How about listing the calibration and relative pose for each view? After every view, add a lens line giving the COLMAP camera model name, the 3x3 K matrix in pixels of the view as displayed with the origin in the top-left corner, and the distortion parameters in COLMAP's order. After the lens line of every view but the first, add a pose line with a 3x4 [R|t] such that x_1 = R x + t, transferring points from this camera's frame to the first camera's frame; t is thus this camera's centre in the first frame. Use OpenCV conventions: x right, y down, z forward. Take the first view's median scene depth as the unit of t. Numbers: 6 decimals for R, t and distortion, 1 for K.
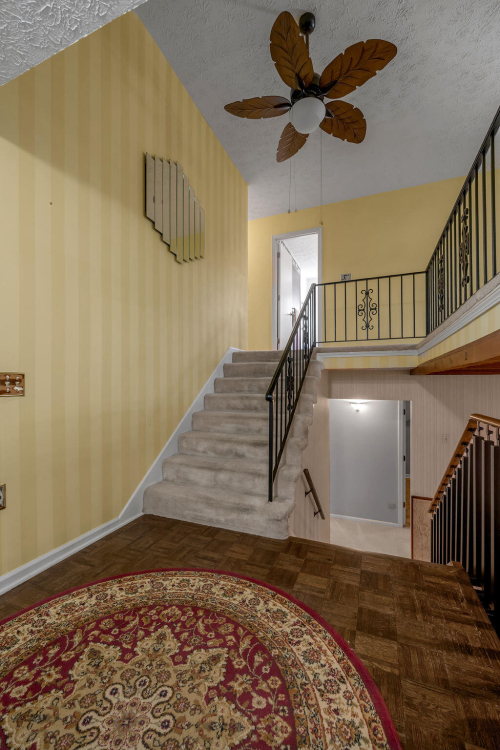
lens RADIAL K [[314.4, 0, 253.0], [0, 314.4, 383.1], [0, 0, 1]] dist [-0.006636, 0.001057]
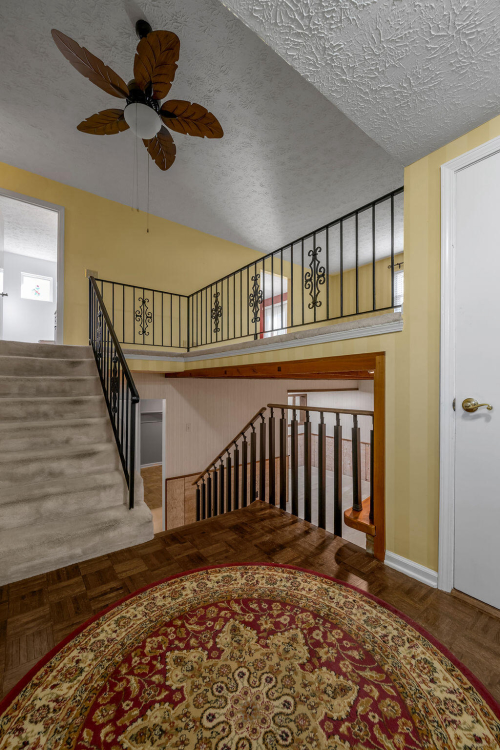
lens RADIAL K [[314.4, 0, 246.9], [0, 314.4, 383.0], [0, 0, 1]] dist [-0.006636, 0.001057]
pose [[0.496248, 0.007644, 0.868147, -0.841119], [-0.005628, 0.999969, -0.005588, -0.000135], [-0.868163, -0.002113, 0.496275, 0.313718]]
